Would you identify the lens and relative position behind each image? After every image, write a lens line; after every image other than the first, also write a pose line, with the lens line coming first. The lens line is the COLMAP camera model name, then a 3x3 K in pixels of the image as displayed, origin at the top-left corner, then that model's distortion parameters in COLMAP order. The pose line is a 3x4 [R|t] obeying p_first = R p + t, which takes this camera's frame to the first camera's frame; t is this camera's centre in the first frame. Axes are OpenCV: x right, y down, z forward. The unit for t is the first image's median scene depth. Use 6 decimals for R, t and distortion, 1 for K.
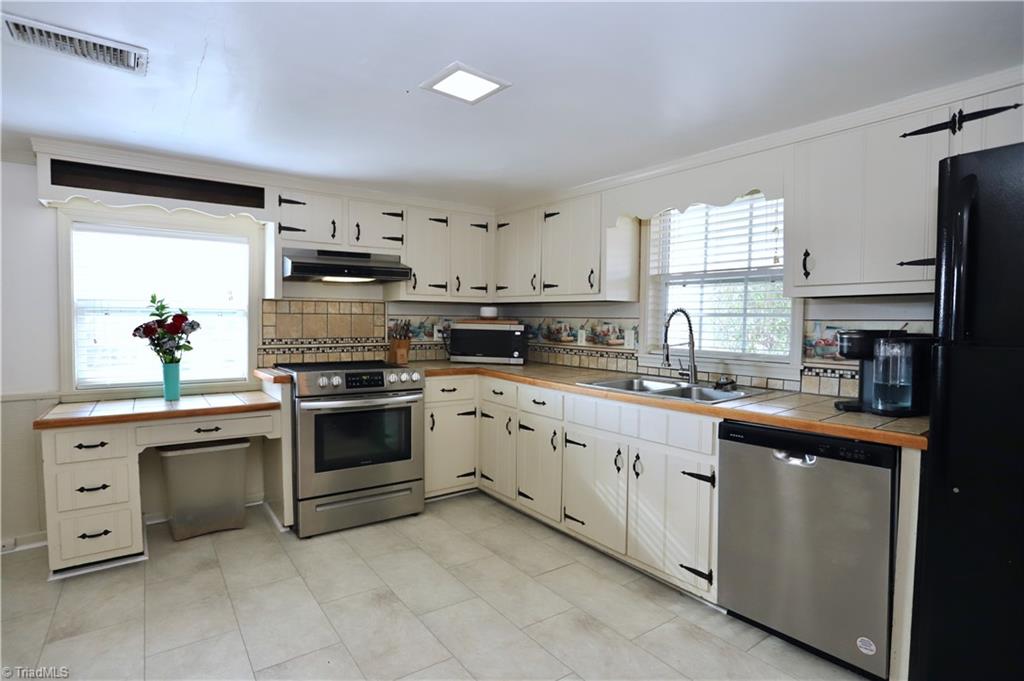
lens RADIAL K [[511.0, 0, 509.0], [0, 511.0, 343.5], [0, 0, 1]] dist [-0.080190, 0.037963]
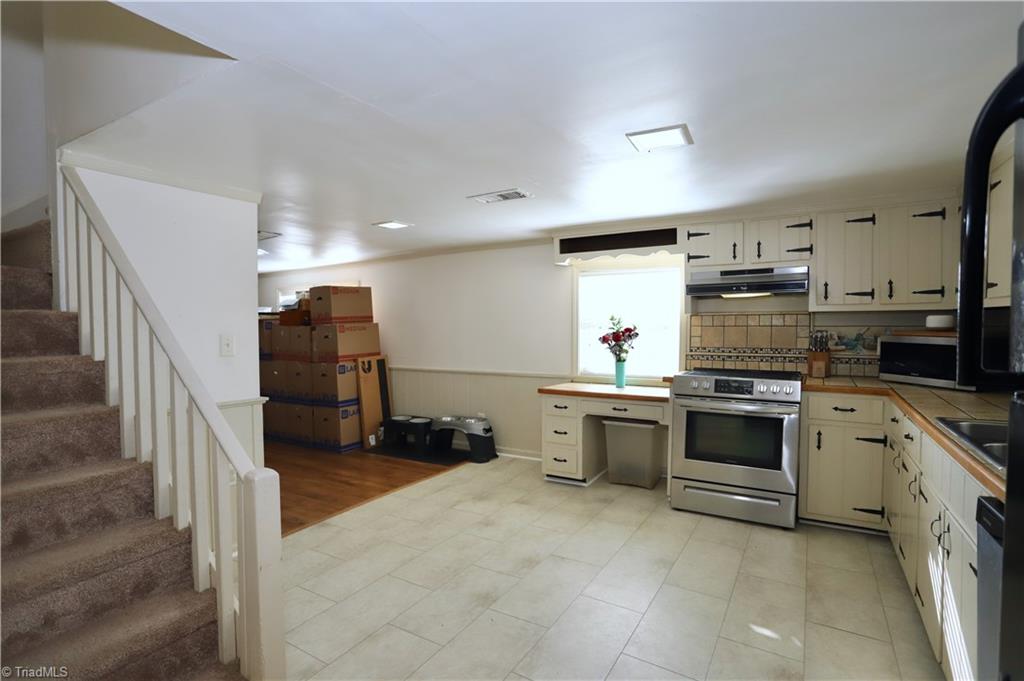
lens RADIAL K [[492.4, 0, 510.6], [0, 492.4, 343.6], [0, 0, 1]] dist [-0.077243, 0.033099]
pose [[0.388785, 0.022375, -0.921057, 0.482897], [-0.033750, 0.999380, 0.010031, -0.015921], [0.920710, 0.027185, 0.389299, 0.136046]]
